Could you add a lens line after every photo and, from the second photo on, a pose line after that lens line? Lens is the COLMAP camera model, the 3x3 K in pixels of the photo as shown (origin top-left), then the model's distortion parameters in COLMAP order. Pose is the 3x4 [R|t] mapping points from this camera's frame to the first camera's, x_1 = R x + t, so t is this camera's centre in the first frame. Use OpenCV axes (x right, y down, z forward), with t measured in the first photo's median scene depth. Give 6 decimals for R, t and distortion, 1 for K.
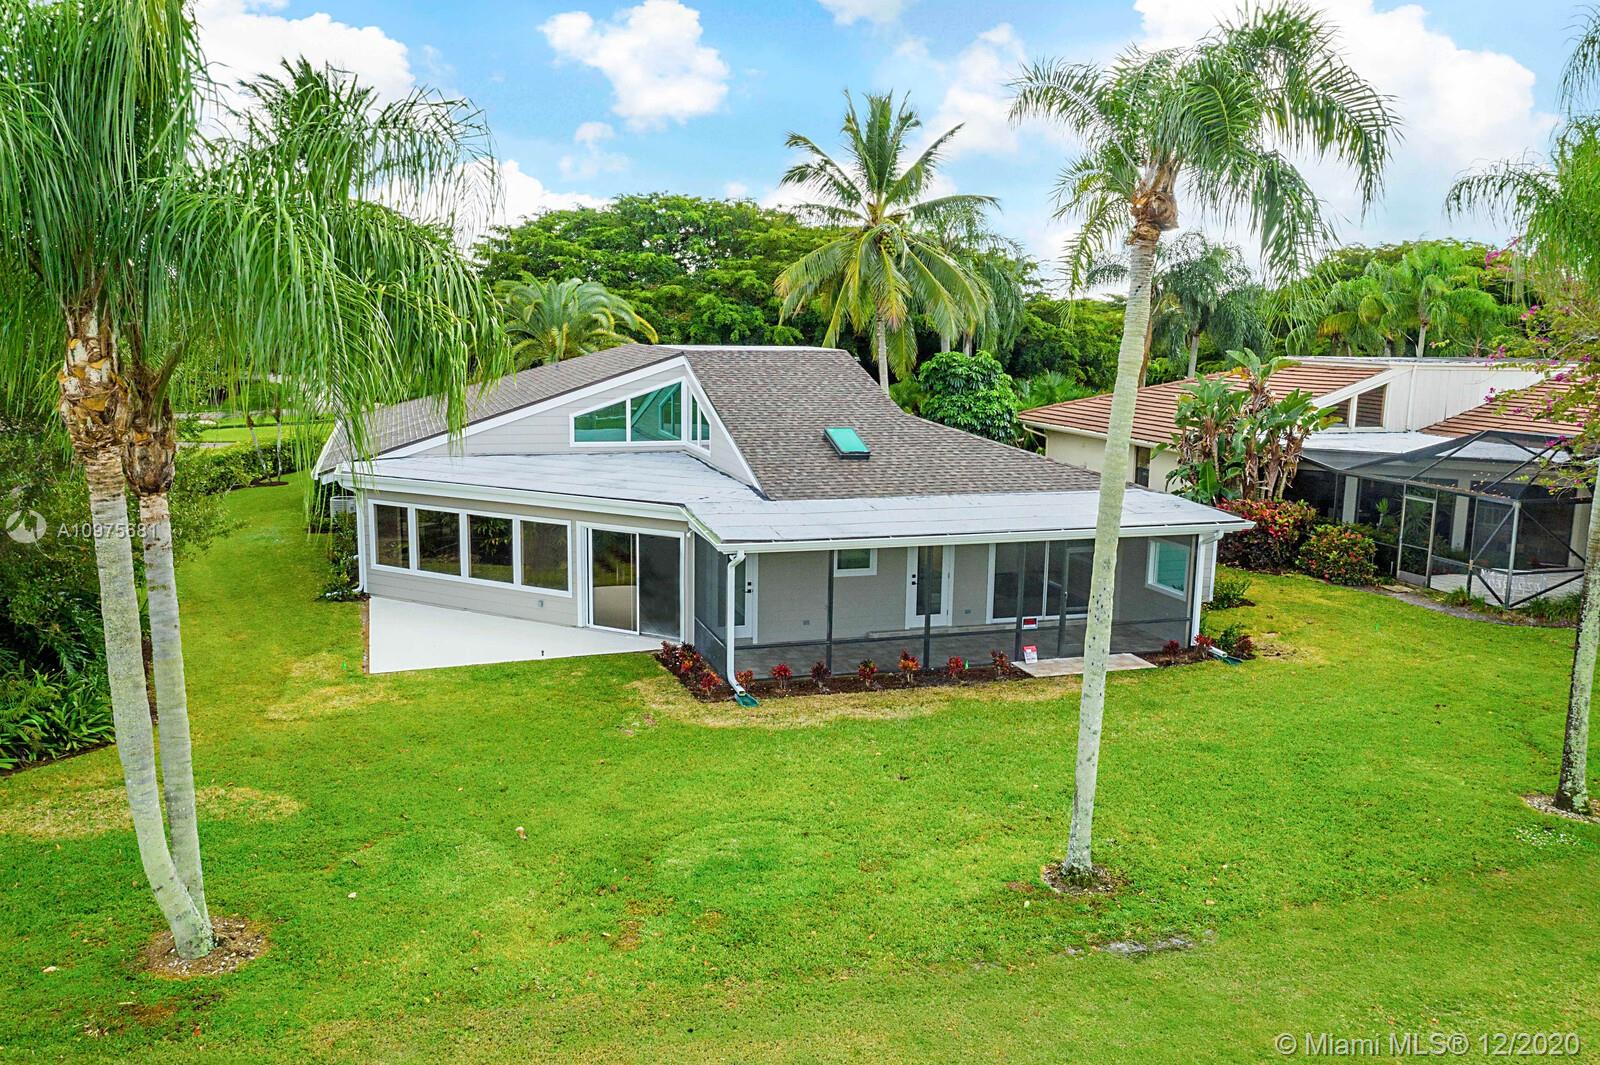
lens RADIAL K [[1261.0, 0, 798.7], [0, 1261.0, 540.1], [0, 0, 1]] dist [-0.022709, -0.001019]
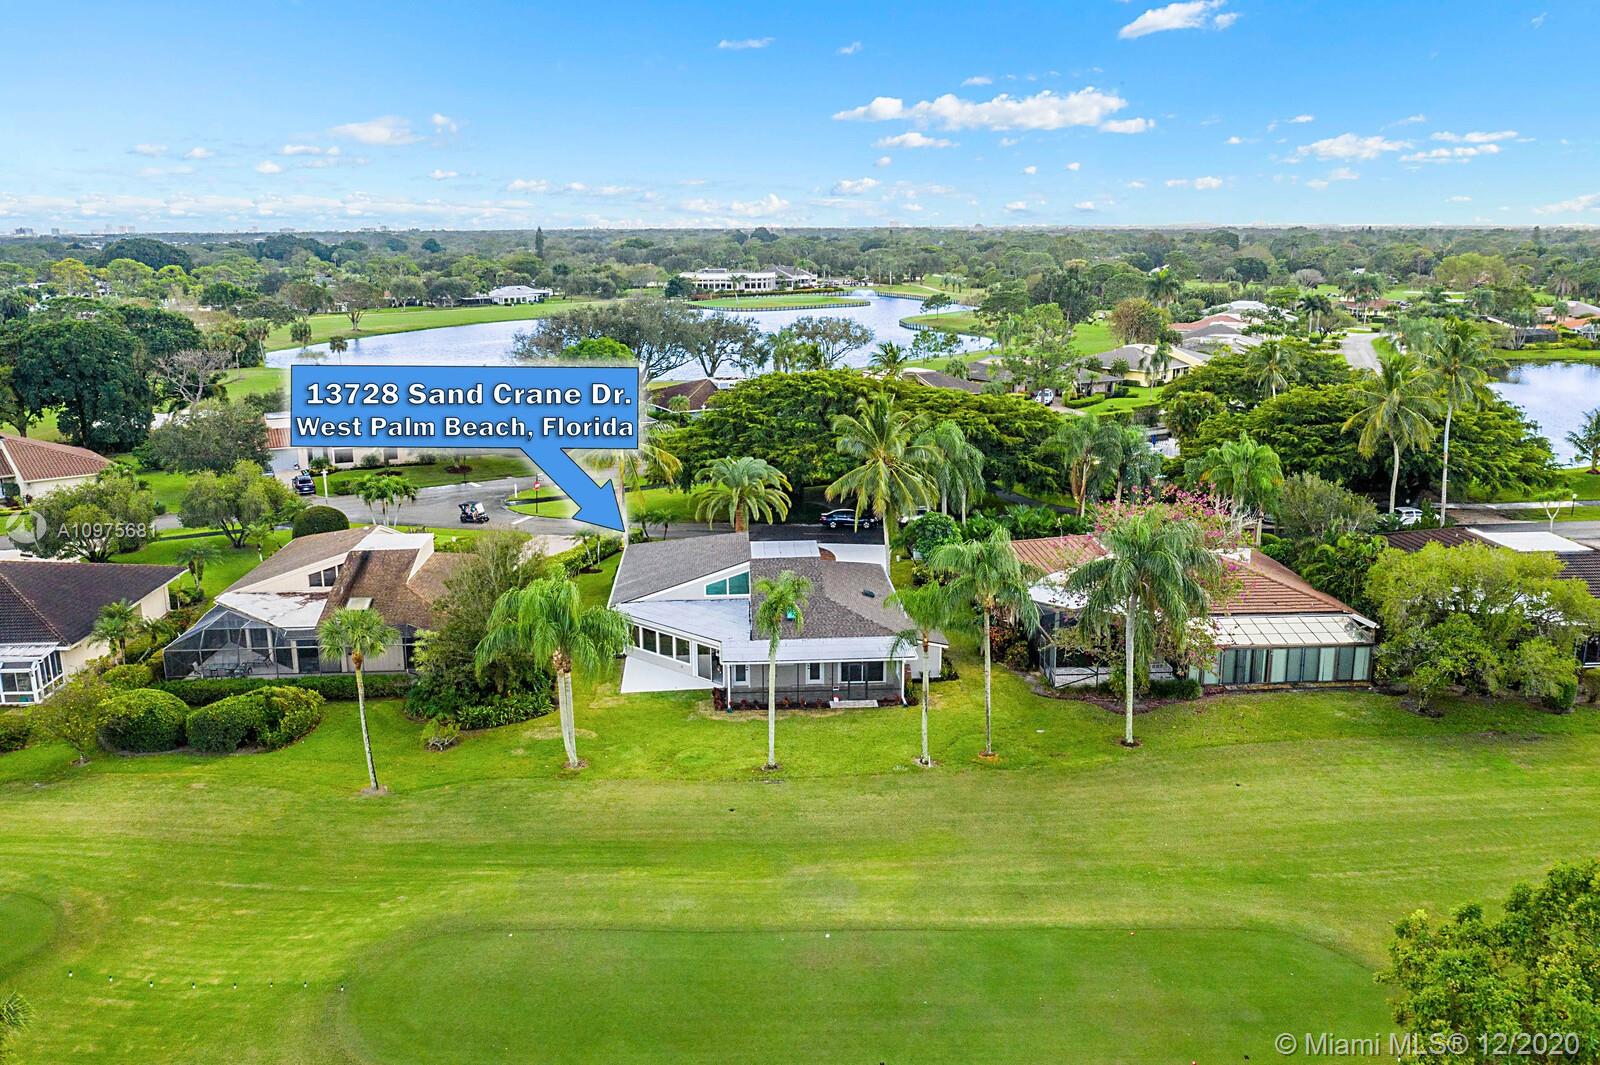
lens RADIAL K [[1261.0, 0, 799.6], [0, 1261.0, 534.5], [0, 0, 1]] dist [-0.022709, -0.001019]
pose [[0.970713, 0.035371, -0.237624, 0.832955], [-0.023256, 0.998292, 0.053596, -0.471013], [0.239114, -0.046500, 0.969877, -1.942261]]
